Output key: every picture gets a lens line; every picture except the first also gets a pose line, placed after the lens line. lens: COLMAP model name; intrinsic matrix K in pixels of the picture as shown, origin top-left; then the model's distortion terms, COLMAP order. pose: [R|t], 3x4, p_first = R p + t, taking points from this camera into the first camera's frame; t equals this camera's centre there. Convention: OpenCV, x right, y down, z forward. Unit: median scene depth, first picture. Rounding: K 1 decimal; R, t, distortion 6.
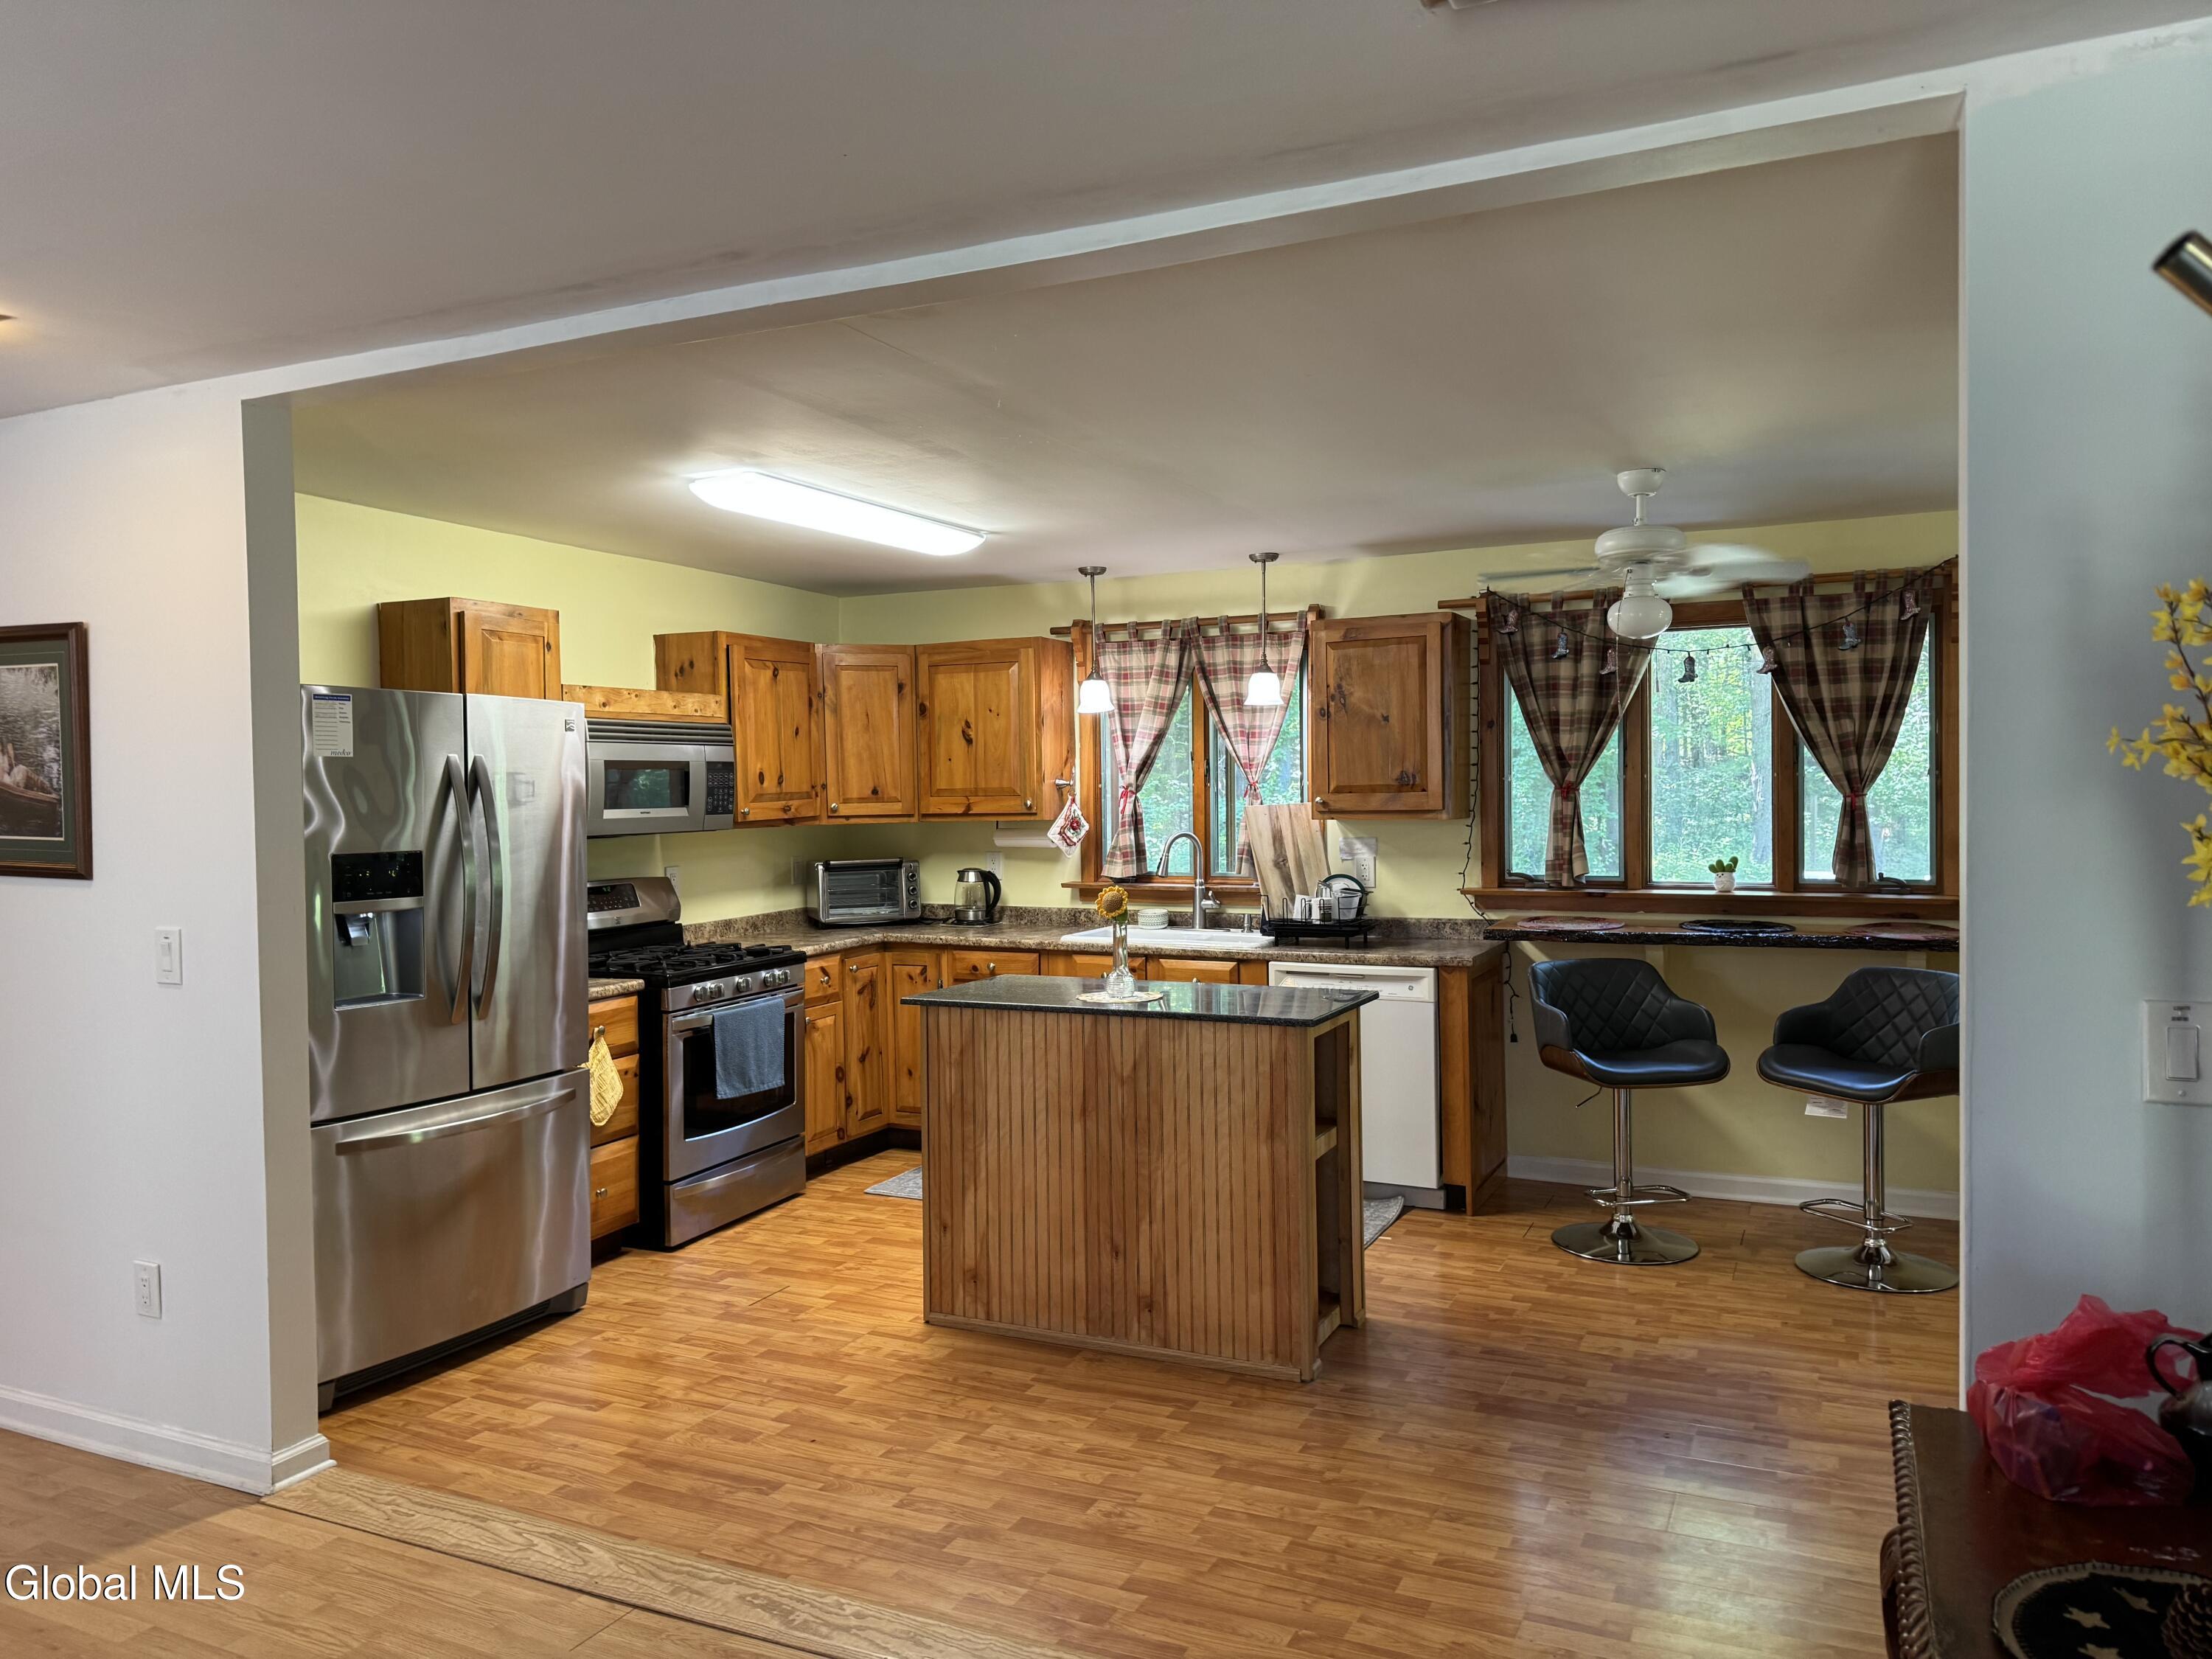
lens RADIAL K [[1553.2, 0, 1100.0], [0, 1553.2, 834.7], [0, 0, 1]] dist [0.115554, -0.186417]
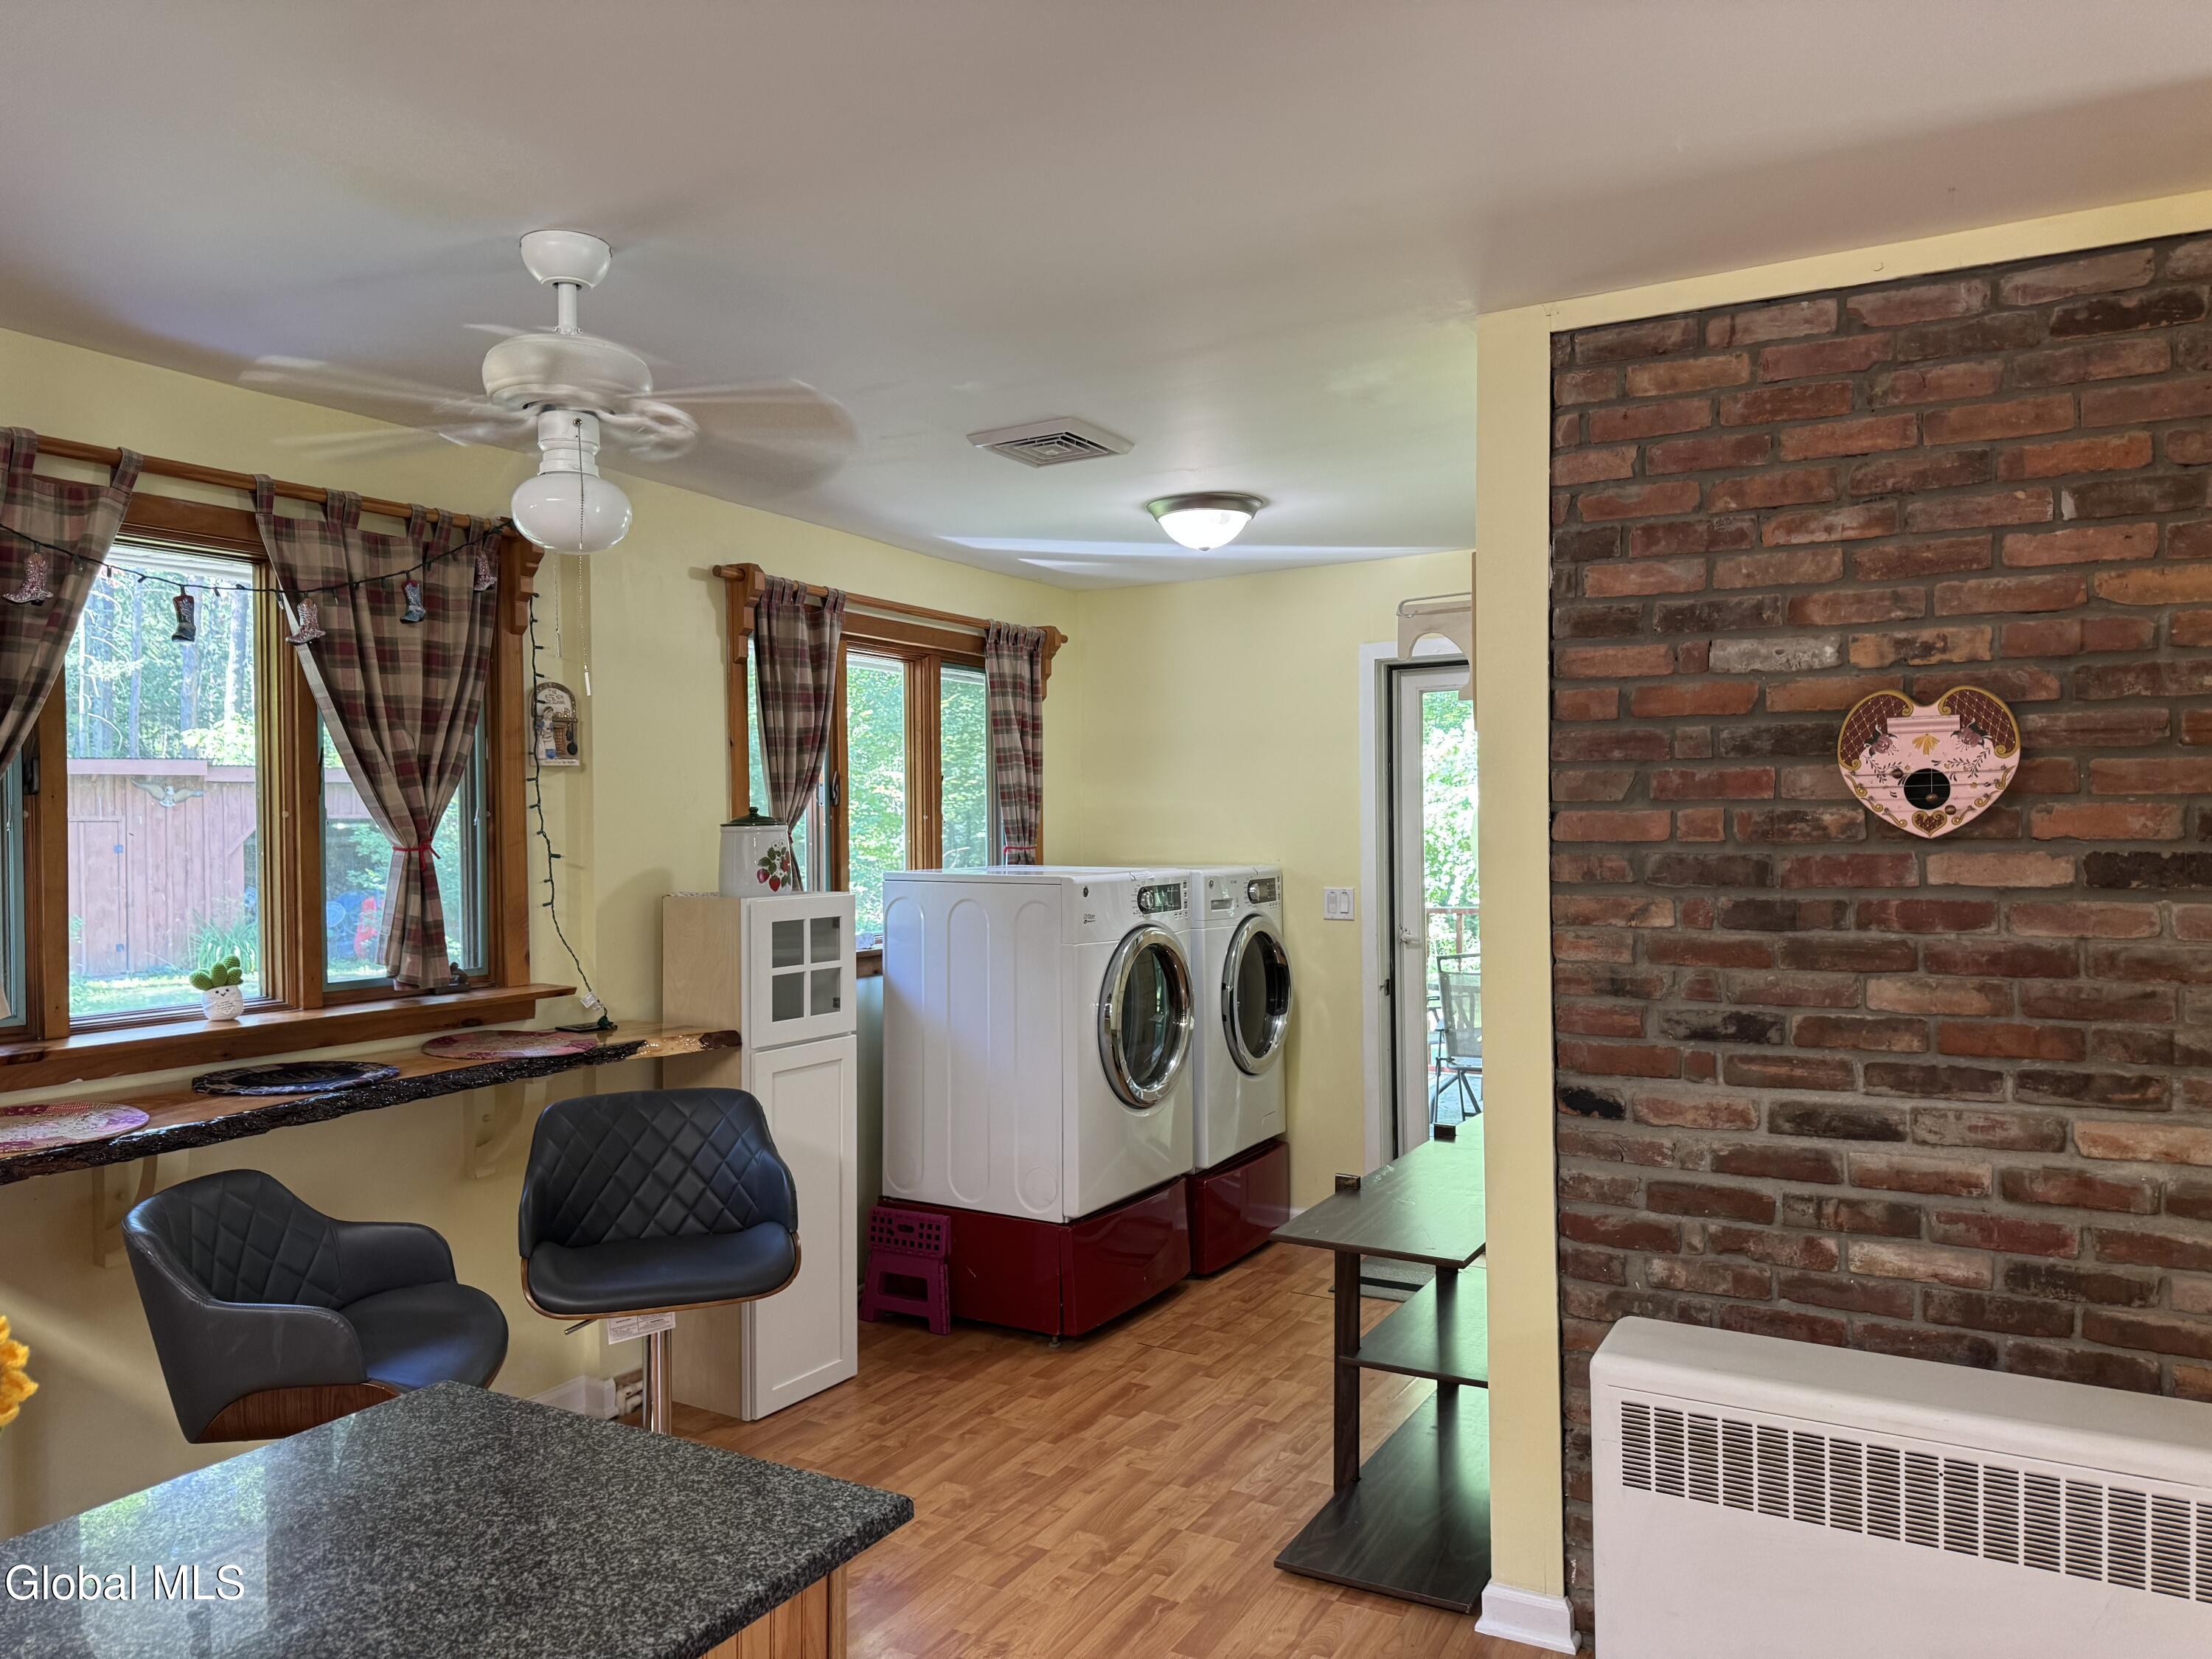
lens RADIAL K [[1540.0, 0, 1109.9], [0, 1540.0, 821.7], [0, 0, 1]] dist [0.086352, -0.133858]
pose [[0.068146, 0.012832, 0.997593, -0.127265], [0.036870, 0.999202, -0.015371, -0.013487], [-0.996994, 0.037829, 0.067618, 0.593607]]
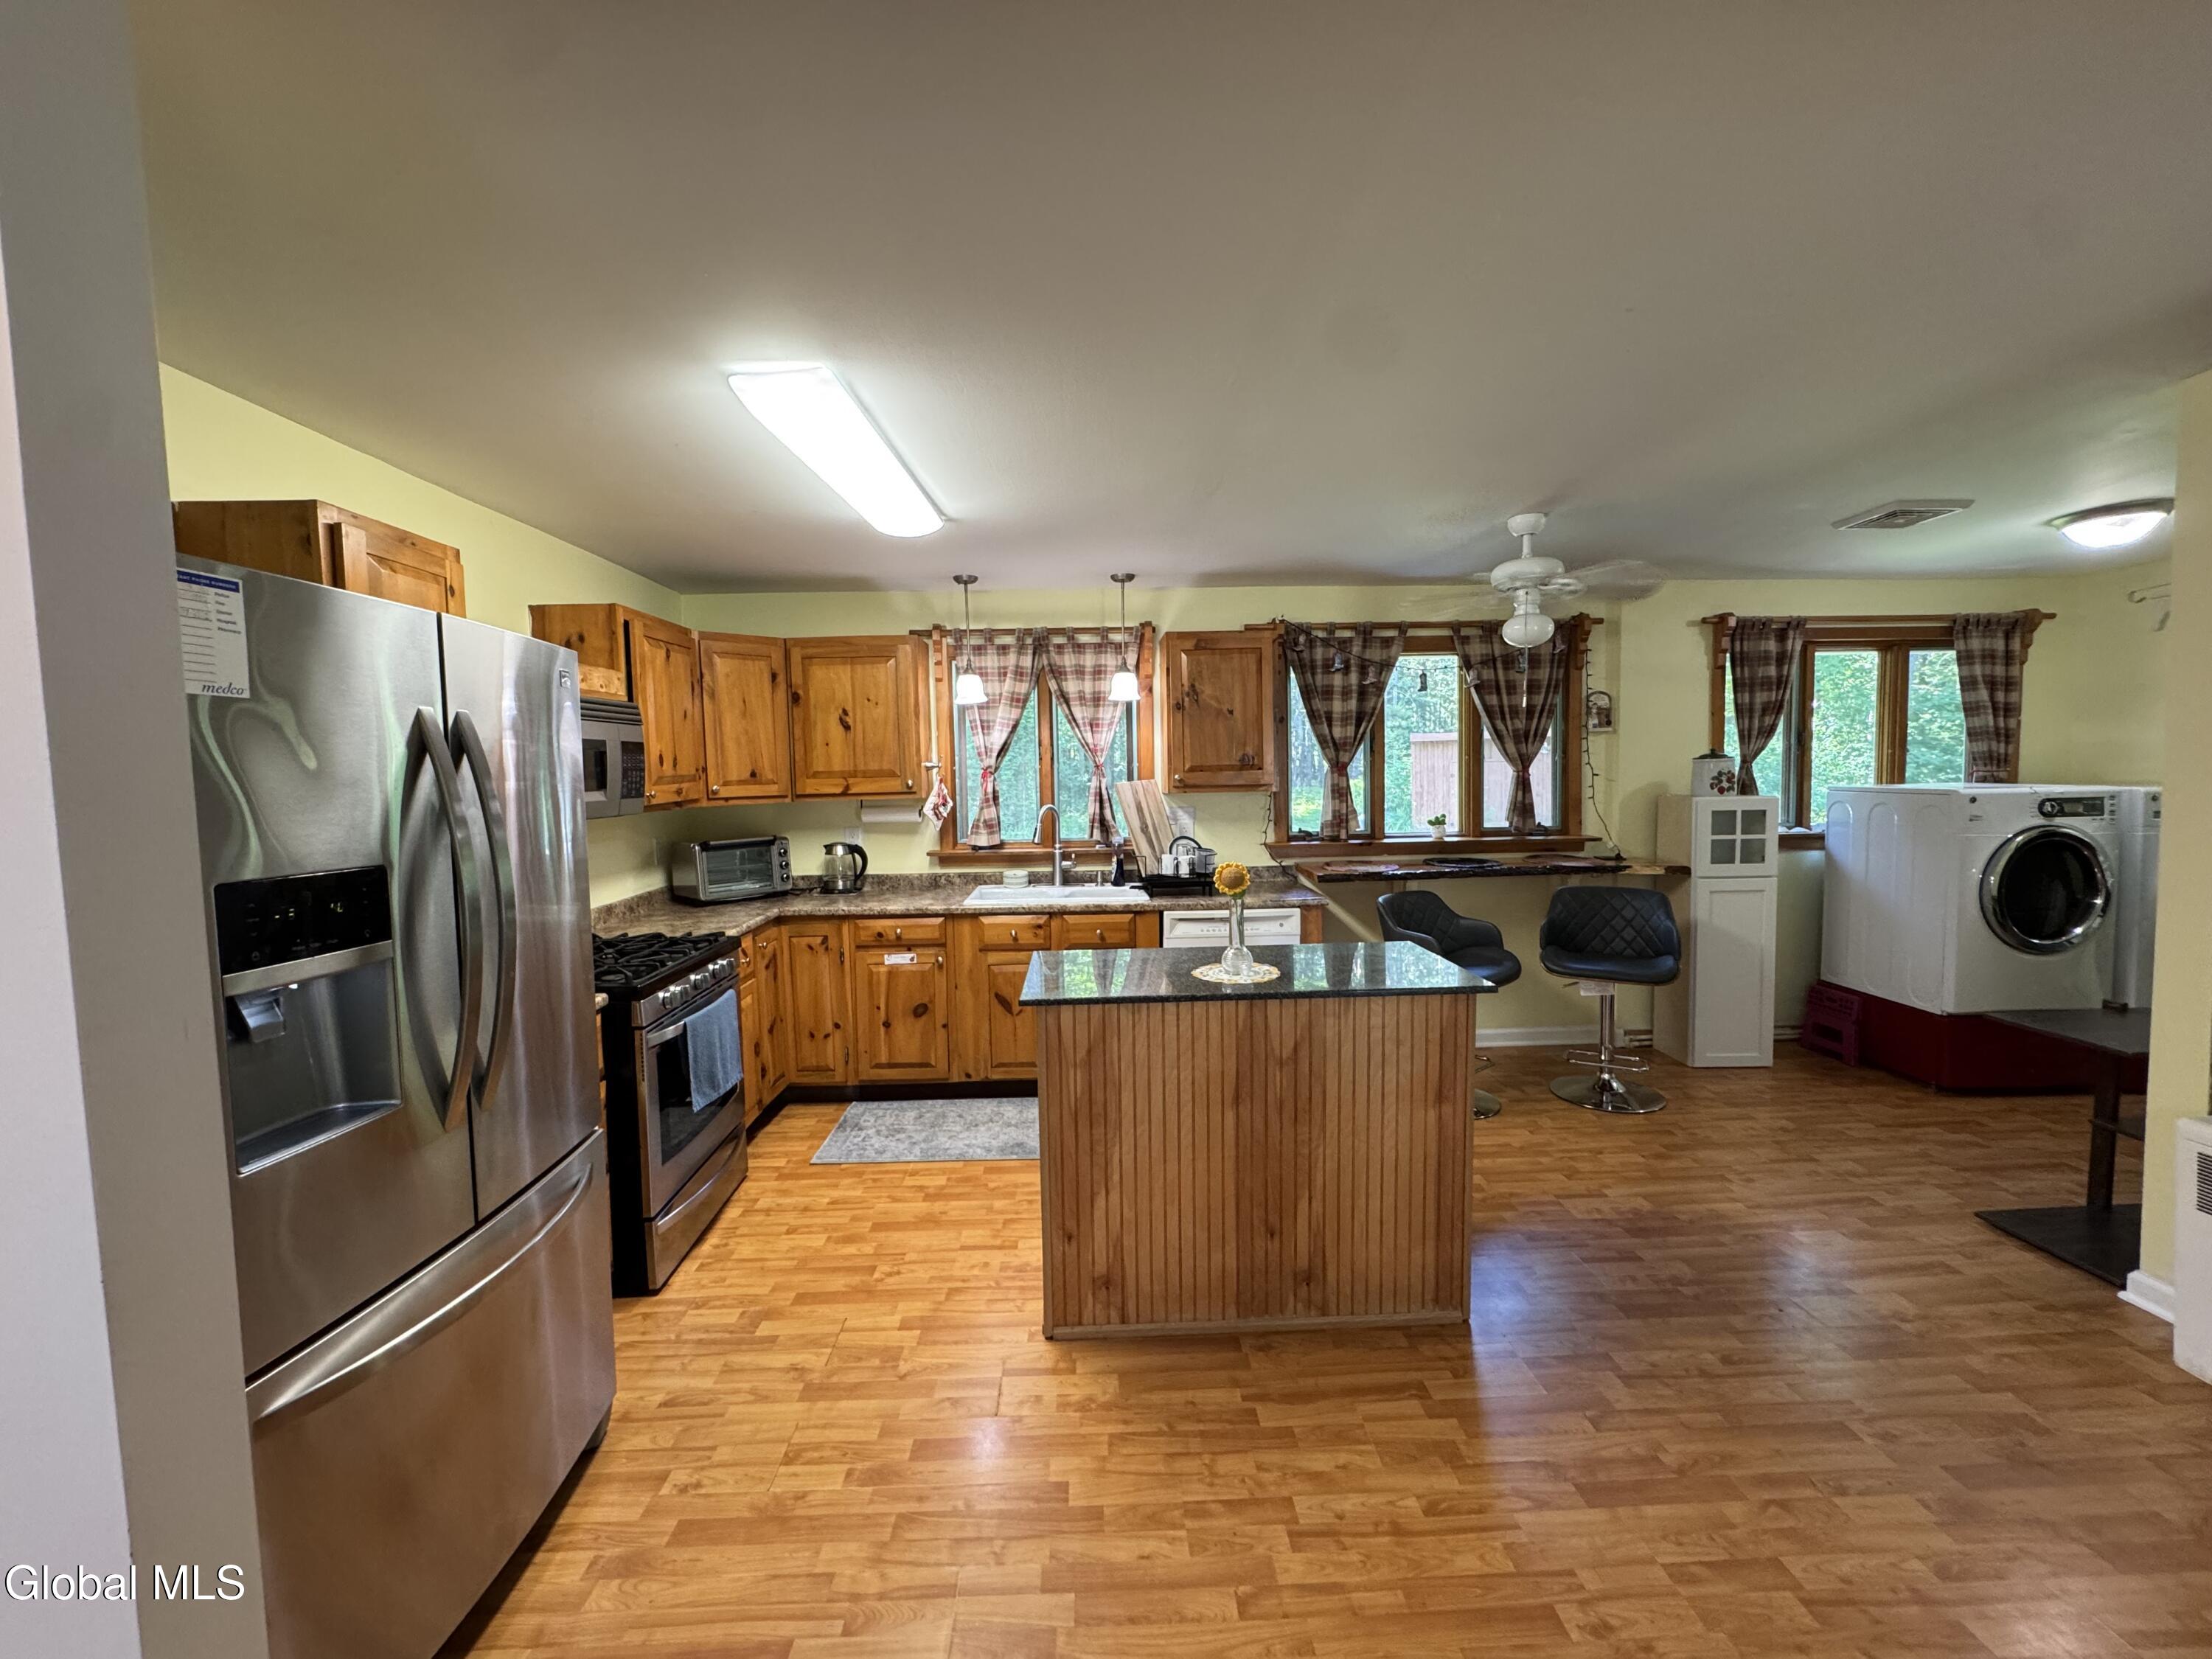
lens RADIAL K [[888.4, 0, 1105.4], [0, 888.4, 830.7], [0, 0, 1]] dist [-0.007023, 0.000208]
pose [[0.890001, -0.035541, 0.454572, -0.225548], [0.021685, 0.999129, 0.035661, -0.006111], [-0.455443, -0.021881, 0.889996, 0.382696]]
